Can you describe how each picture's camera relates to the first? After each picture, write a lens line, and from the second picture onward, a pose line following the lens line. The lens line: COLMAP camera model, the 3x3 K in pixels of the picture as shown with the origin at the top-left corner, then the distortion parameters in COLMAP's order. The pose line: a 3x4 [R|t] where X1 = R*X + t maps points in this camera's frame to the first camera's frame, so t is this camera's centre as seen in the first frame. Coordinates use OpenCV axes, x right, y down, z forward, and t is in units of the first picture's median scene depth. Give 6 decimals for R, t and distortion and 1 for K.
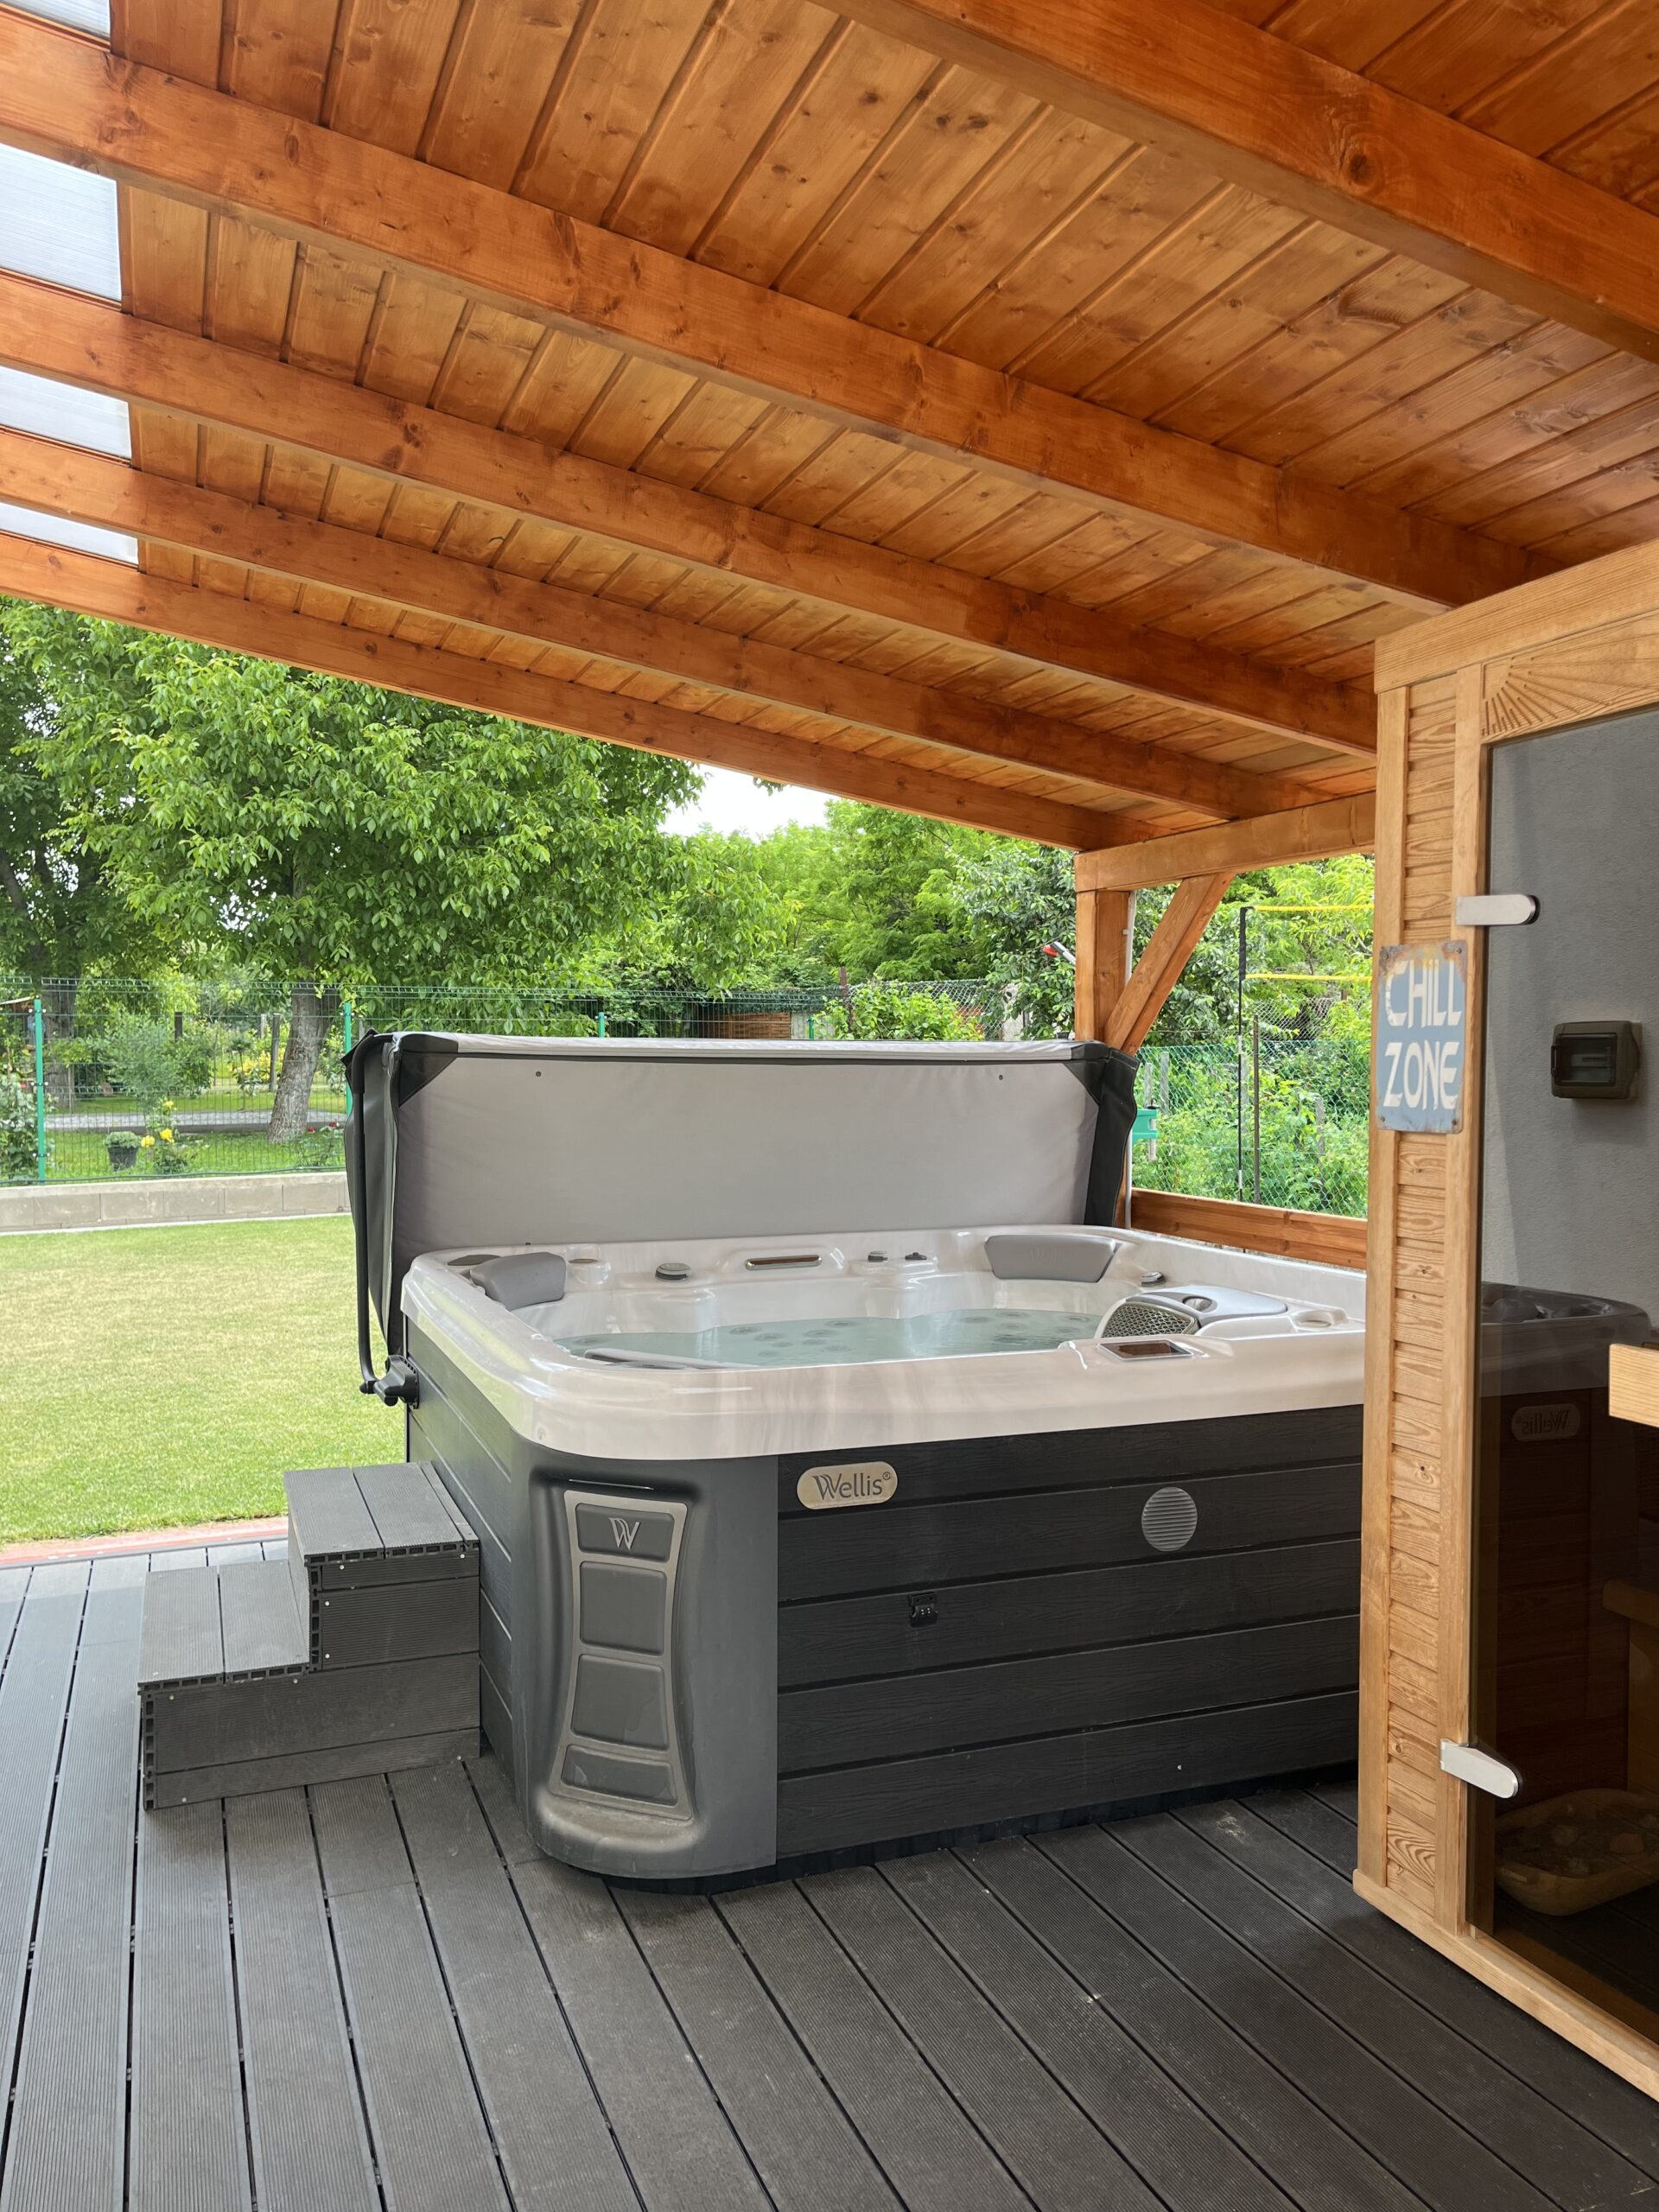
lens RADIAL K [[1669.1, 0, 834.1], [0, 1669.1, 1121.4], [0, 0, 1]] dist [0.031285, -0.045338]
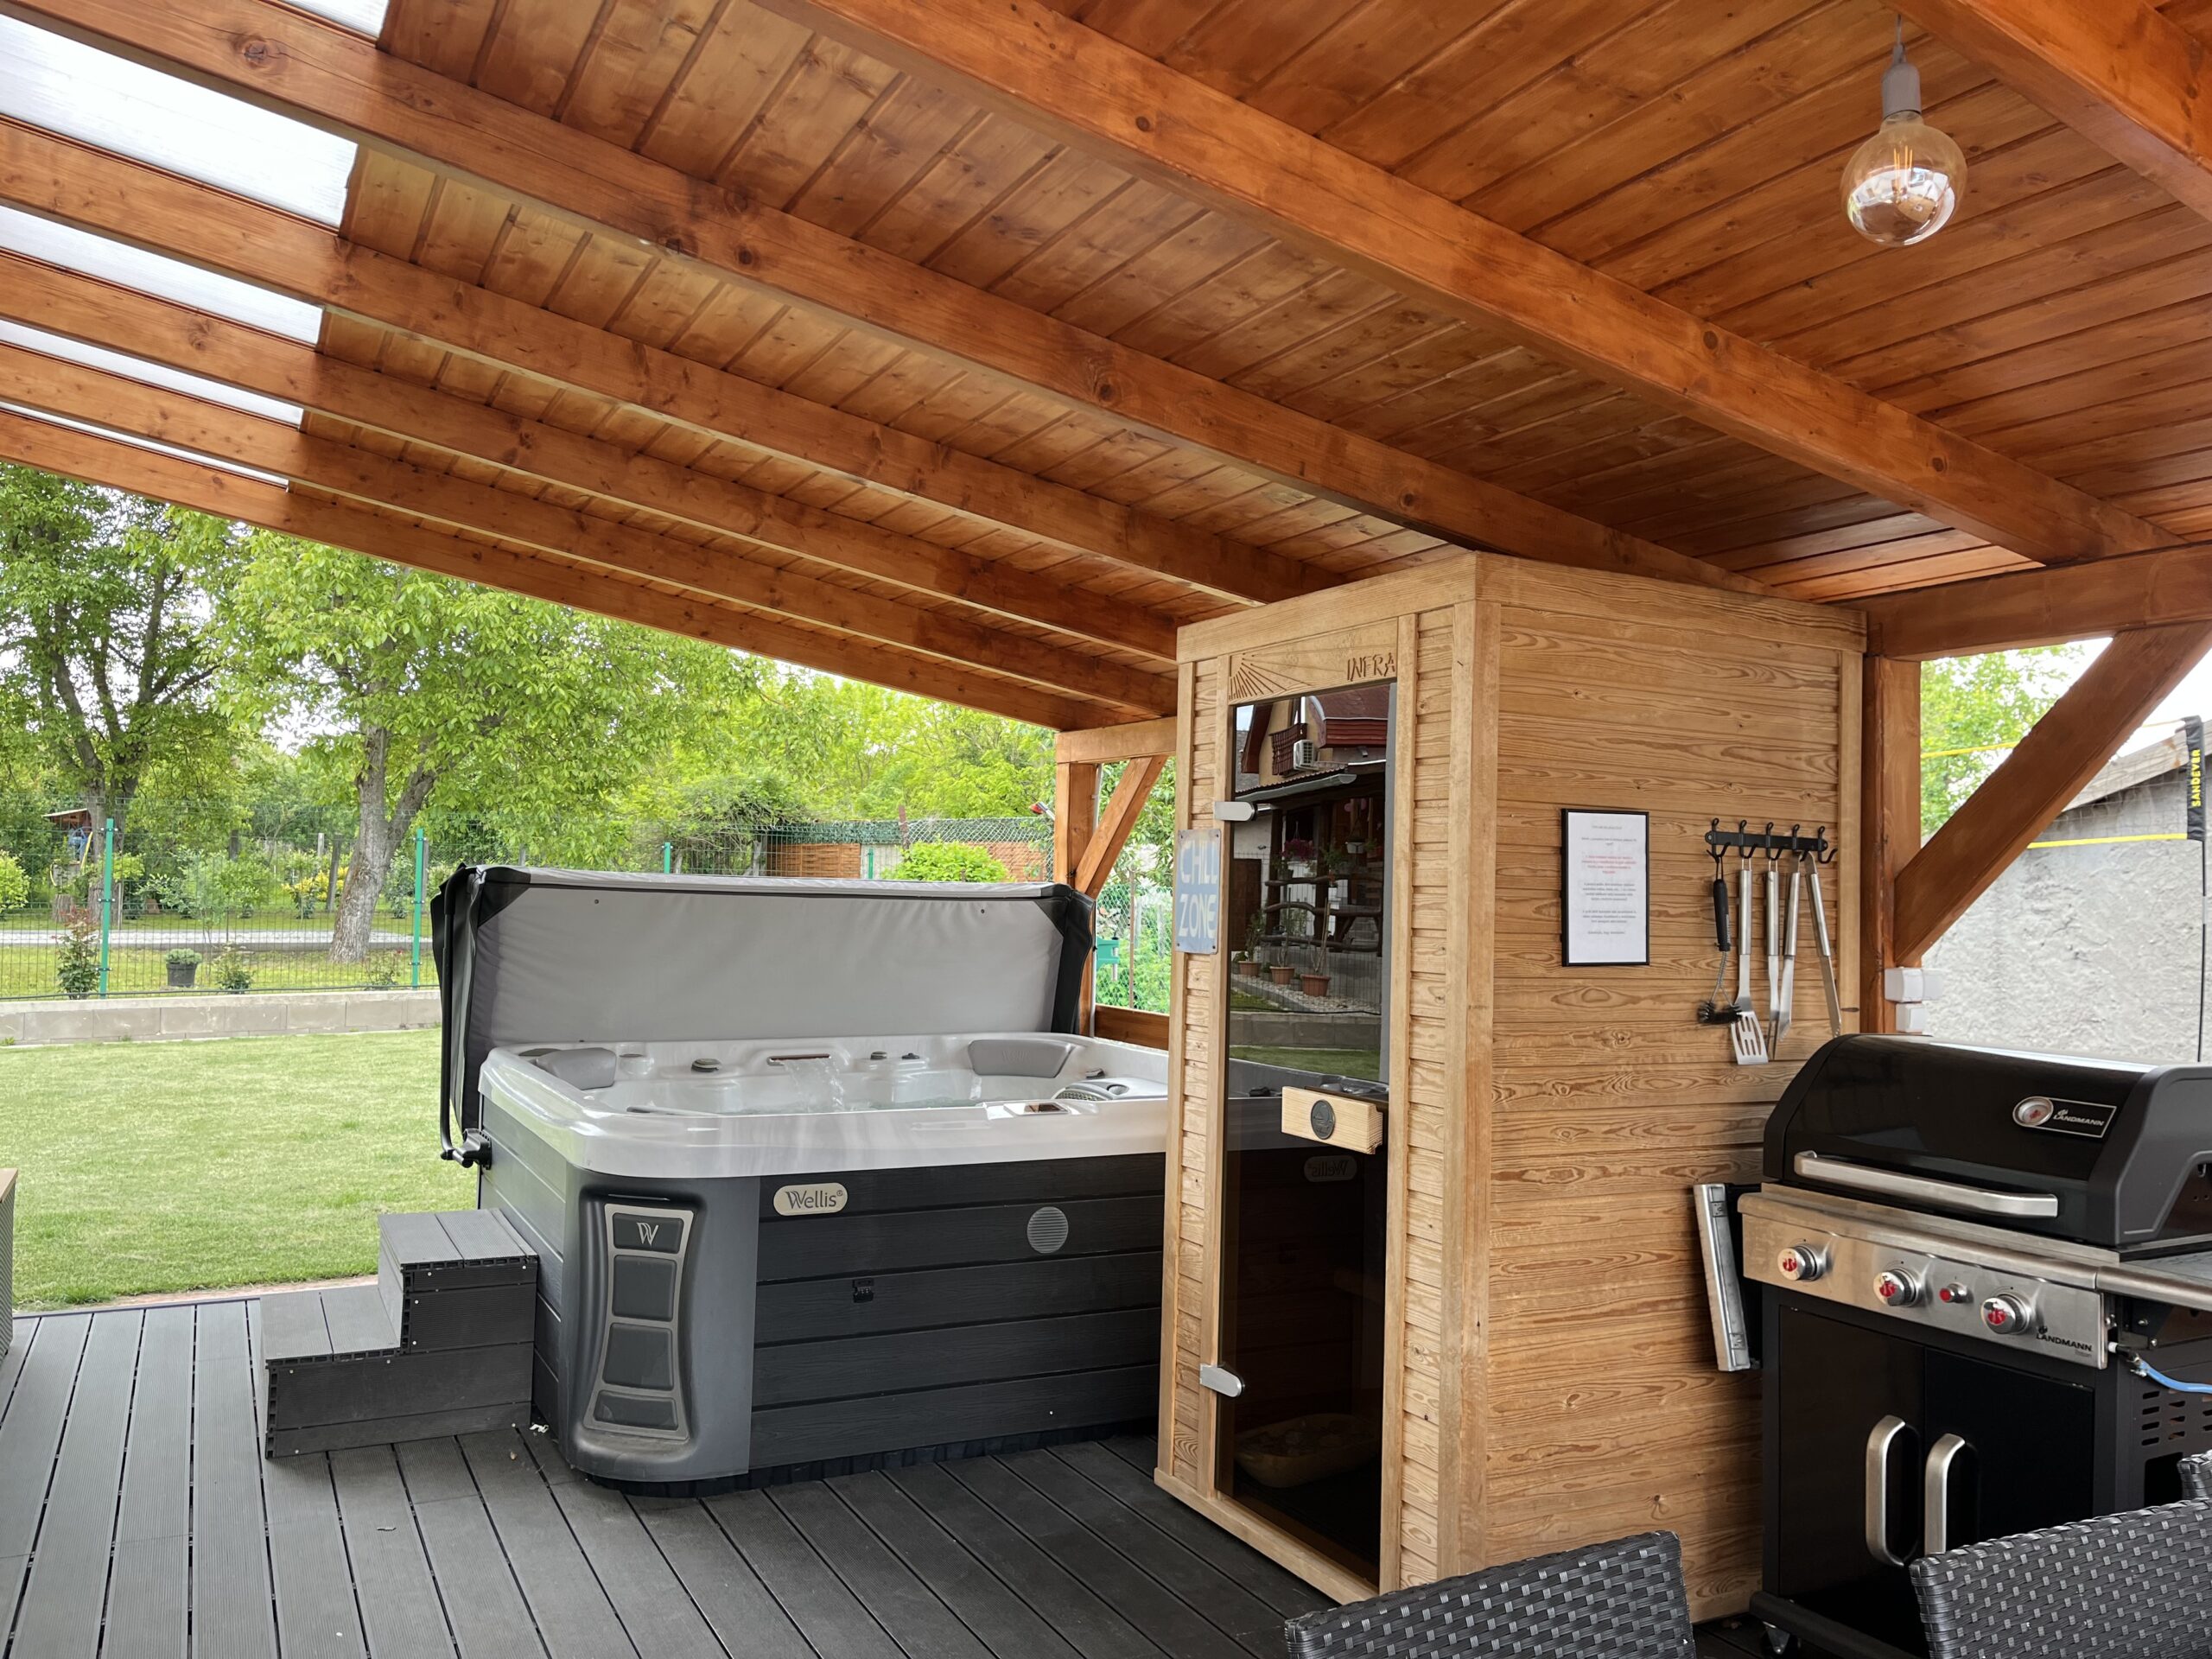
lens RADIAL K [[1669.1, 0, 1107.5], [0, 1669.1, 810.2], [0, 0, 1]] dist [0.031285, -0.045338]
pose [[0.993163, 0.026377, 0.113718, 0.087781], [-0.016536, 0.996103, -0.086634, 0.008289], [-0.115560, 0.084161, 0.989729, -0.456972]]
